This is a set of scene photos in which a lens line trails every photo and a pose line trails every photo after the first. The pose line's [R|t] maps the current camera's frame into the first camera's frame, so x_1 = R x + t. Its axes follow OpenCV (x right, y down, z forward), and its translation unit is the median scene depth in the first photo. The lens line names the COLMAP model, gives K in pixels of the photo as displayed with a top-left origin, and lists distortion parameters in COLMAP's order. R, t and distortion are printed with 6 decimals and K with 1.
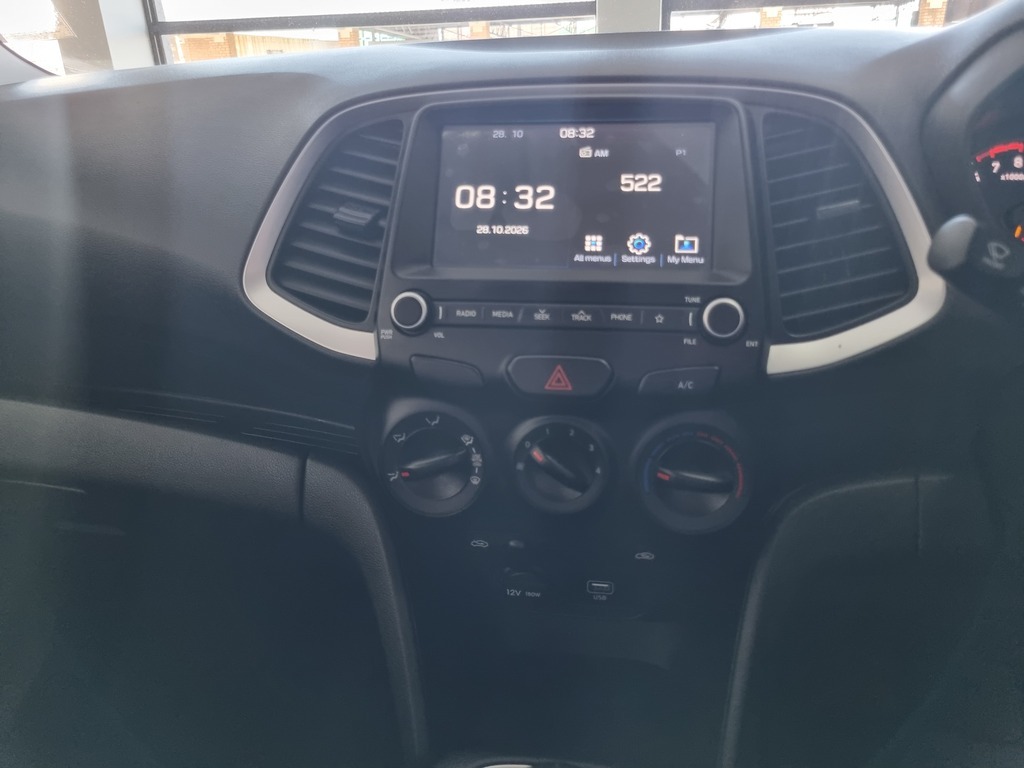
lens RADIAL K [[762.9, 0, 509.9], [0, 762.9, 383.8], [0, 0, 1]] dist [0.037694, -0.008816]
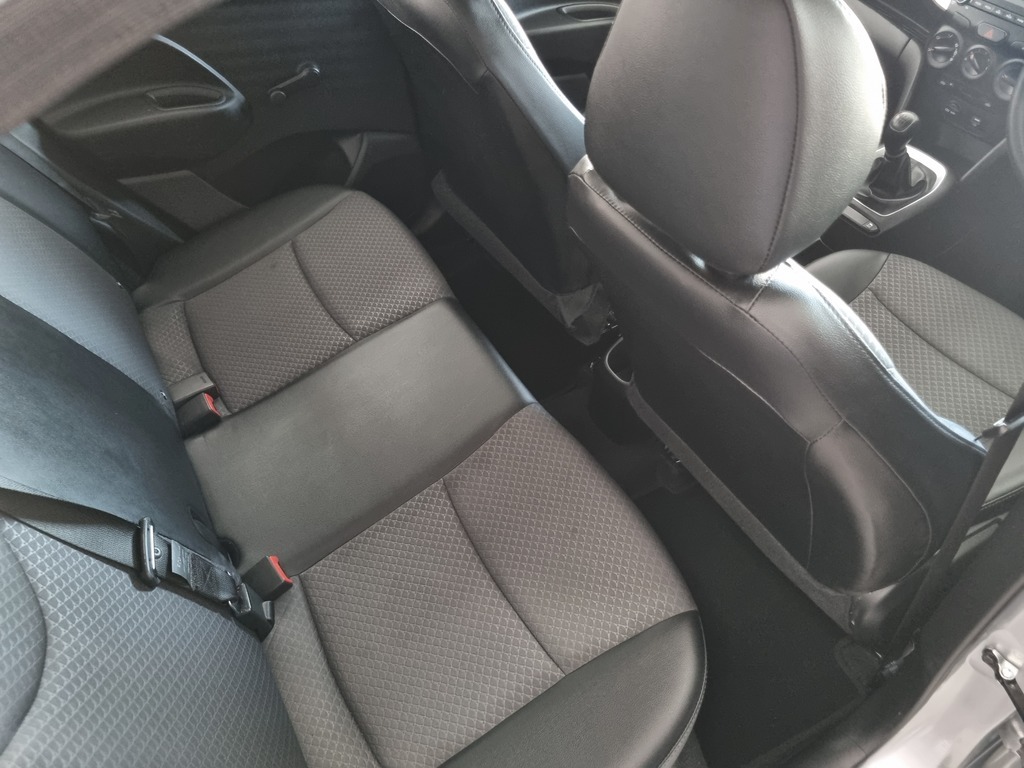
lens RADIAL K [[762.9, 0, 511.8], [0, 762.9, 386.0], [0, 0, 1]] dist [0.037694, -0.008816]
pose [[0.638625, 0.582394, -0.502967, 1.244372], [-0.281490, 0.785115, 0.551687, -0.076064], [0.716186, -0.210741, 0.665332, -2.847723]]
